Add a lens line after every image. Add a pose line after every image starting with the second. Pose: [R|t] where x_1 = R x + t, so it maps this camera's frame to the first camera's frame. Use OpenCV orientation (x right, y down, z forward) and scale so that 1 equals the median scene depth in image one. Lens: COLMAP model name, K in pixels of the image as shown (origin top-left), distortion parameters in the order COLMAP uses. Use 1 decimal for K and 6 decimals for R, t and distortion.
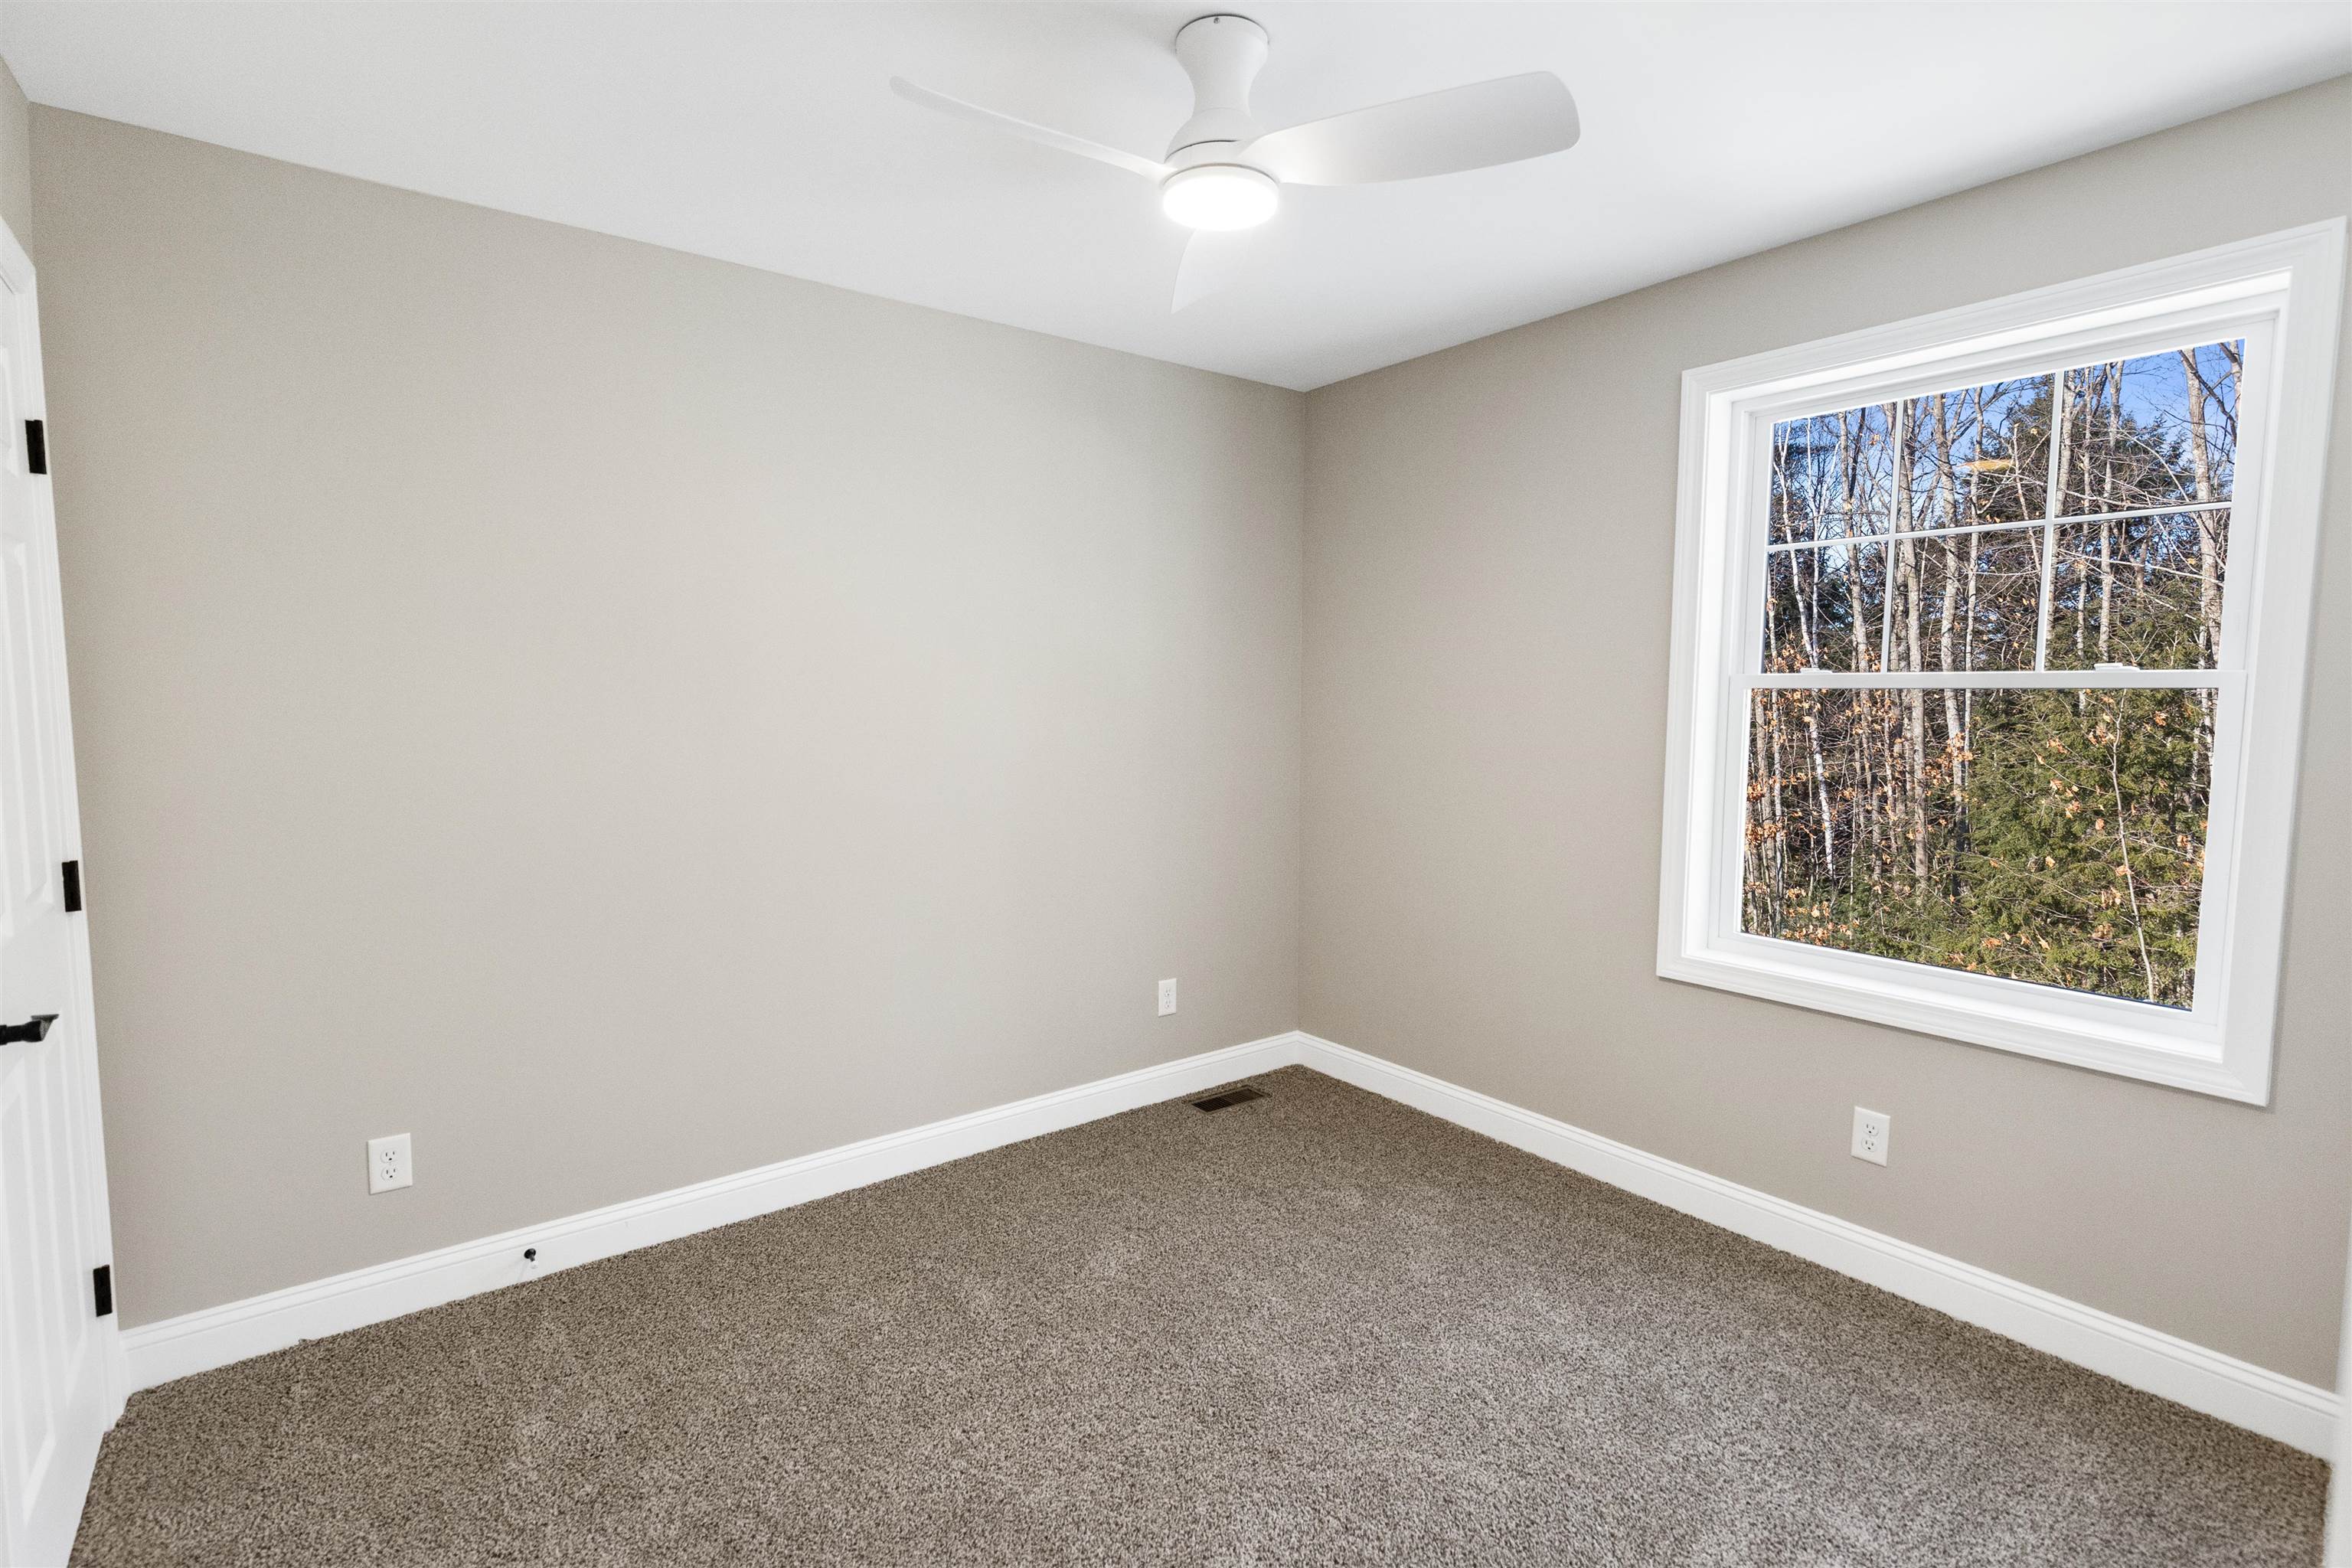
lens RADIAL K [[1079.8, 0, 1158.5], [0, 1079.8, 782.8], [0, 0, 1]] dist [0.008776, -0.001789]
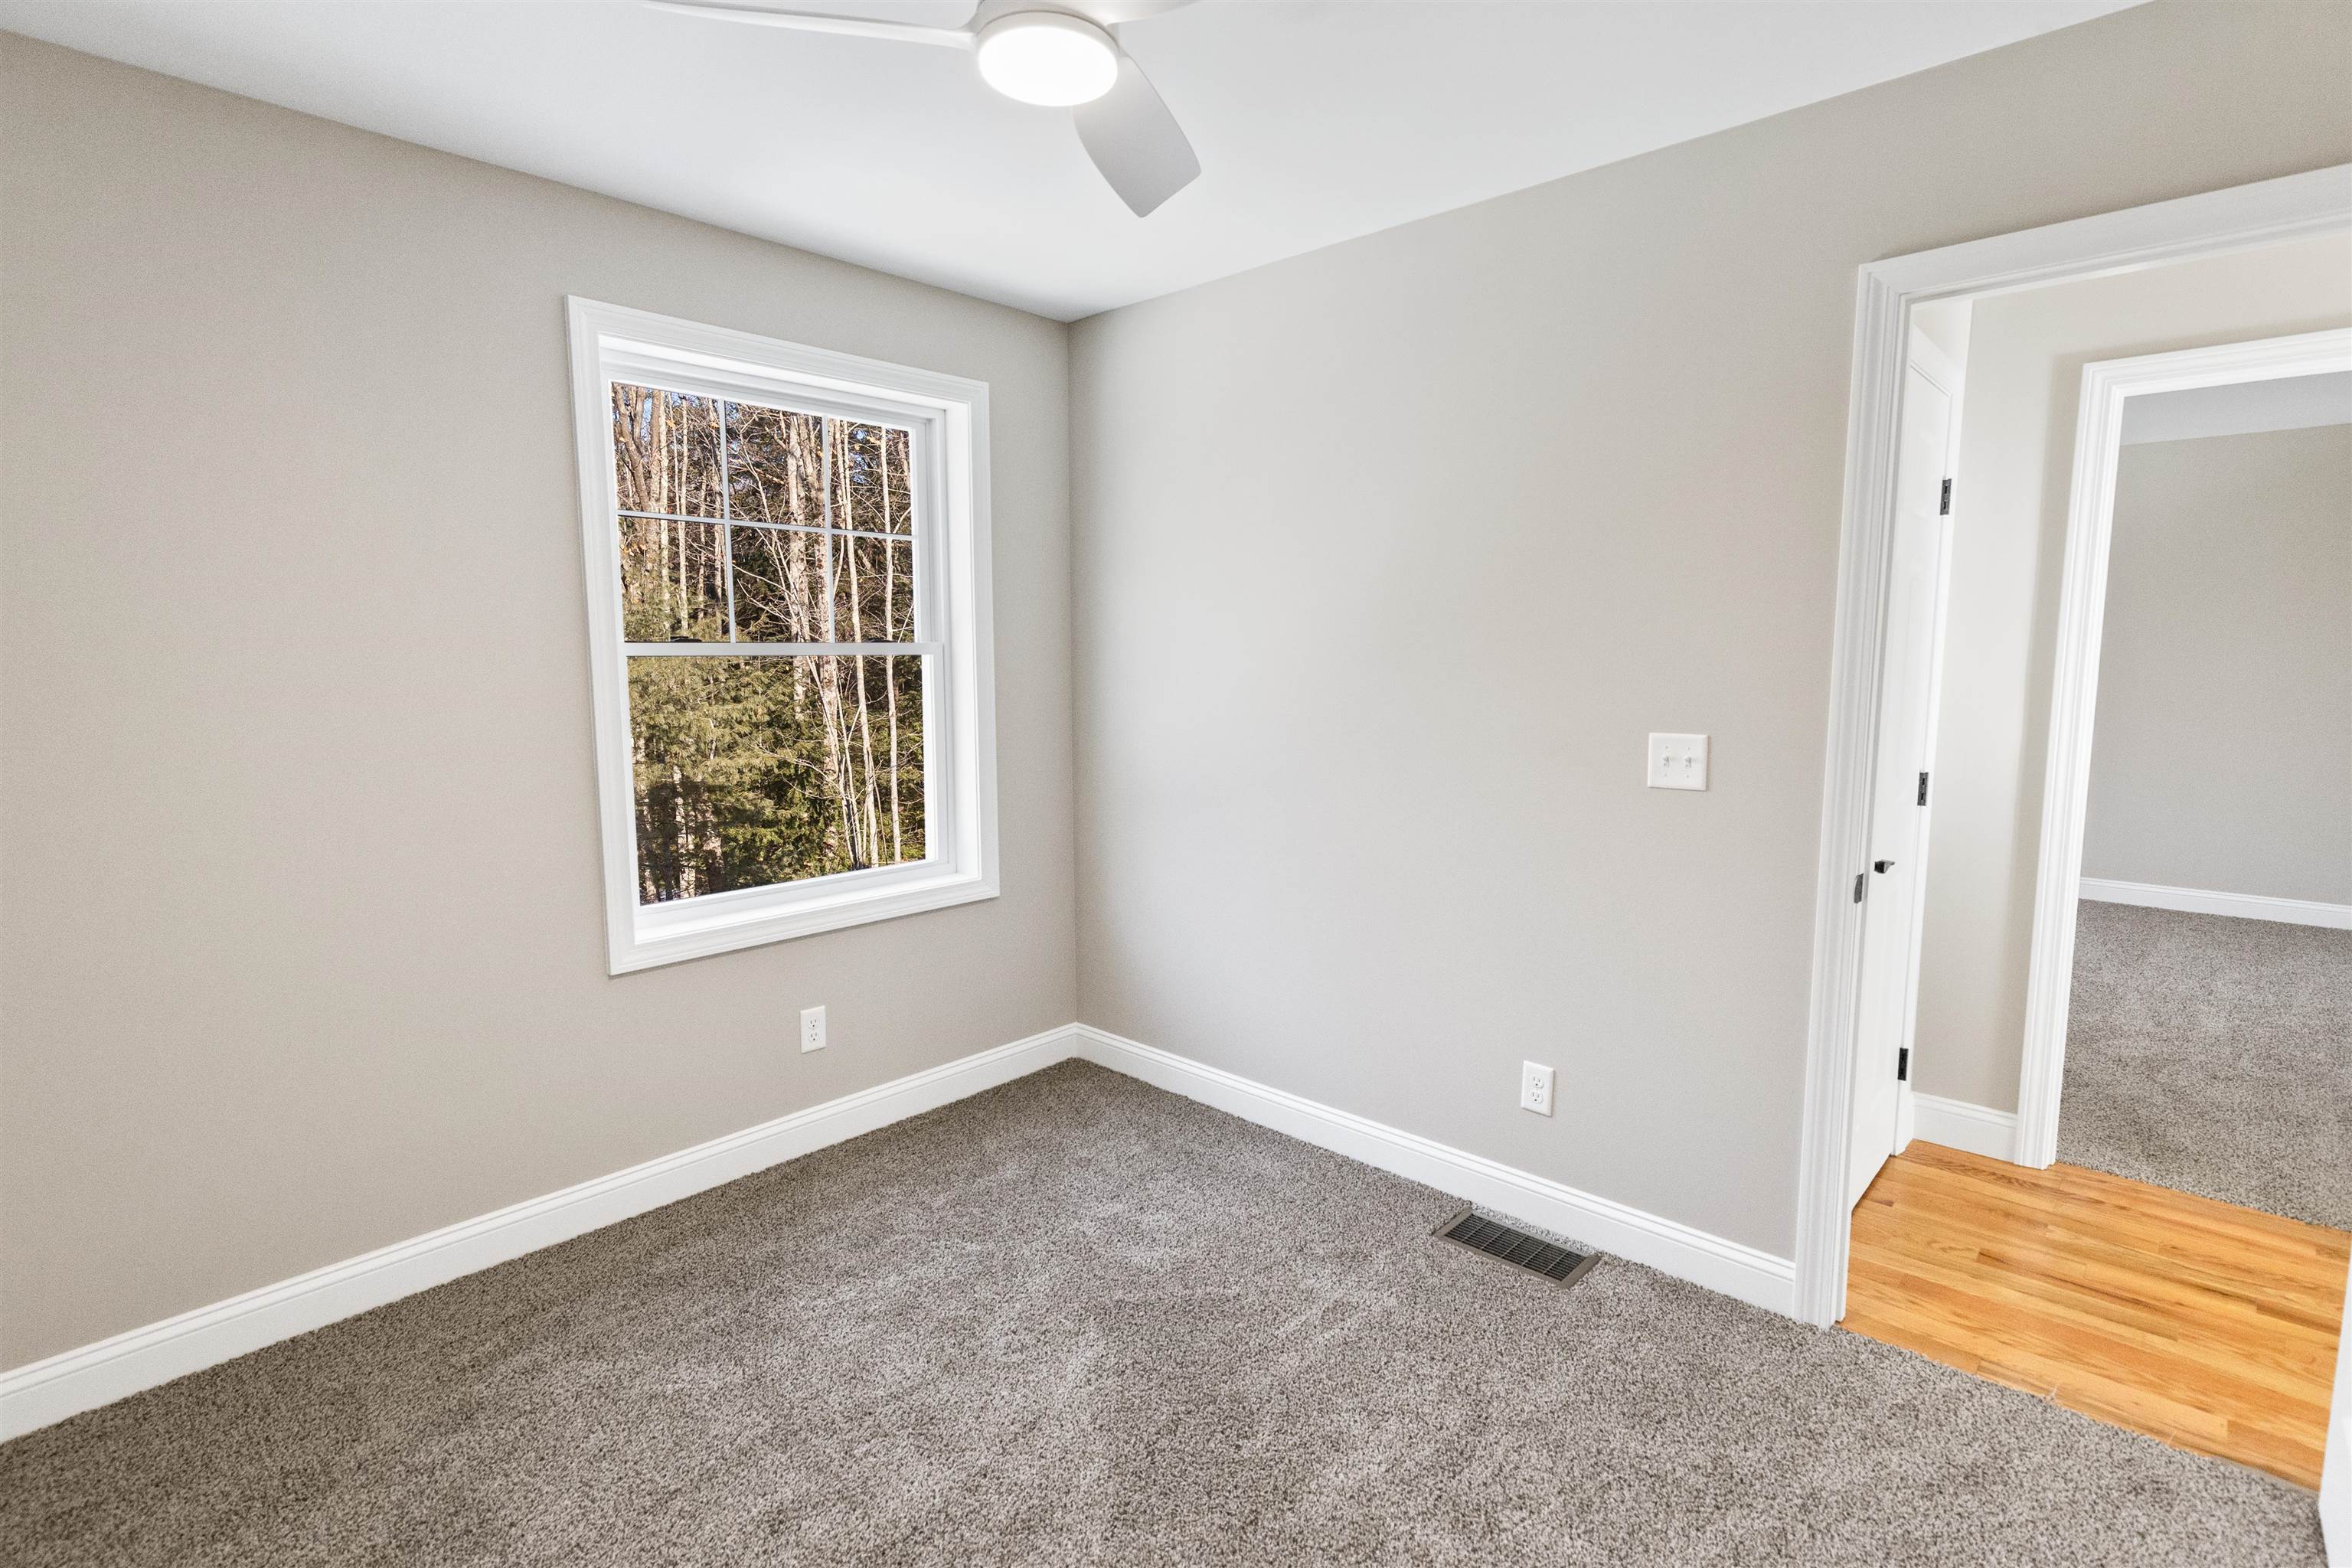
lens RADIAL K [[1079.8, 0, 1236.6], [0, 1079.8, 787.7], [0, 0, 1]] dist [0.008776, -0.001789]
pose [[-0.167954, -0.128557, 0.977376, -0.555129], [0.086941, 0.985665, 0.144588, -0.070220], [-0.981954, 0.109258, -0.154369, 0.690111]]
